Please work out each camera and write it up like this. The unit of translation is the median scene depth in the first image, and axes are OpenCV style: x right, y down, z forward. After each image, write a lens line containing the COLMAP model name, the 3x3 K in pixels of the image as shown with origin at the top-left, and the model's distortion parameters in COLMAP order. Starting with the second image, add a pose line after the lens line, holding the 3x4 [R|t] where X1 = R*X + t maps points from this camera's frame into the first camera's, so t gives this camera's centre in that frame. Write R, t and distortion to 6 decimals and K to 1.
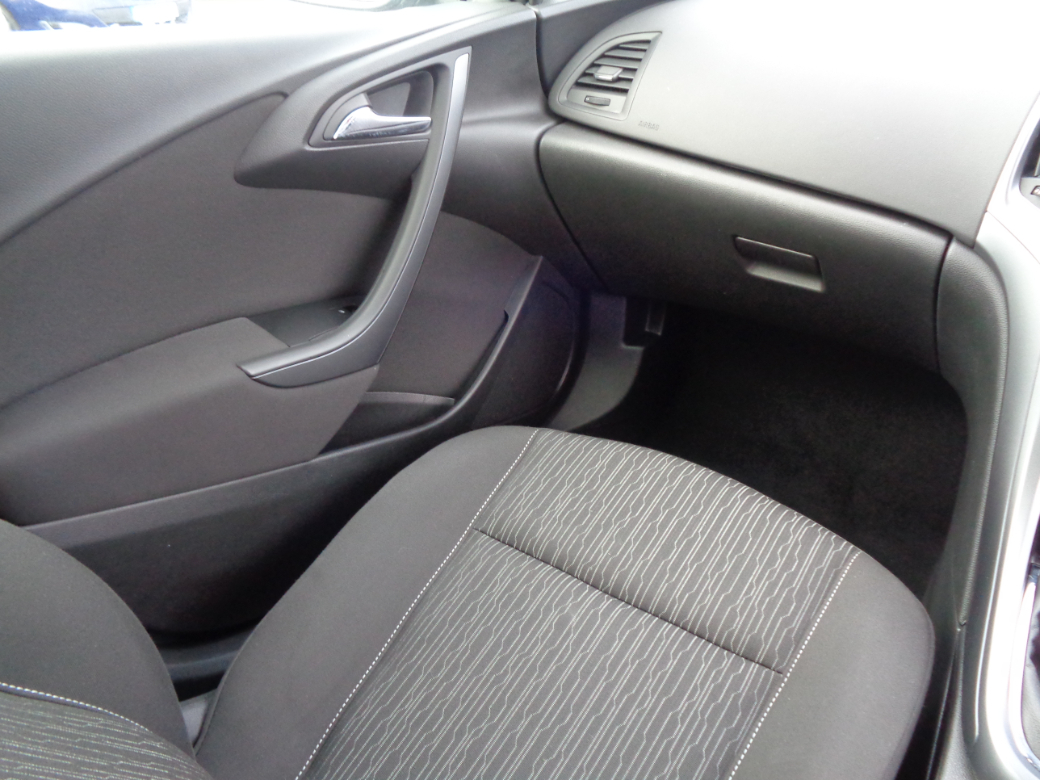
lens RADIAL K [[779.0, 0, 515.6], [0, 779.0, 391.5], [0, 0, 1]] dist [-0.002792, 0.000386]
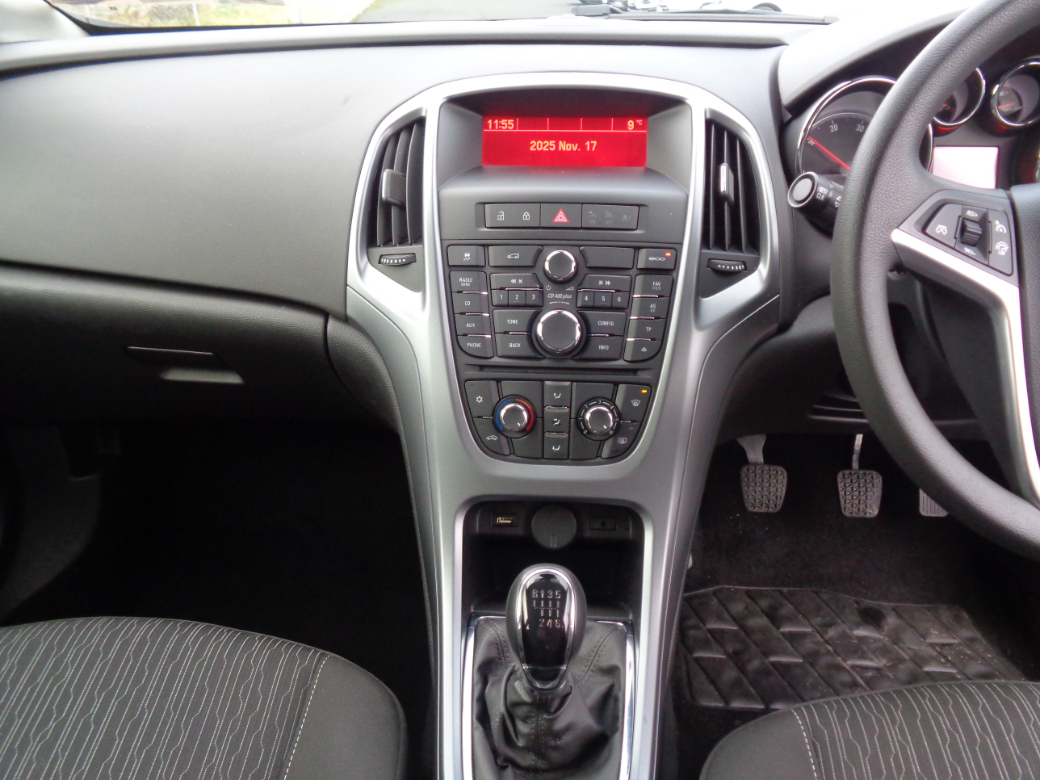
lens RADIAL K [[779.0, 0, 518.7], [0, 779.0, 392.6], [0, 0, 1]] dist [-0.002792, 0.000386]
pose [[0.829962, -0.237592, 0.504691, 0.221061], [0.269128, 0.963044, 0.010789, -0.044166], [-0.488603, 0.126872, 0.863233, 0.039455]]
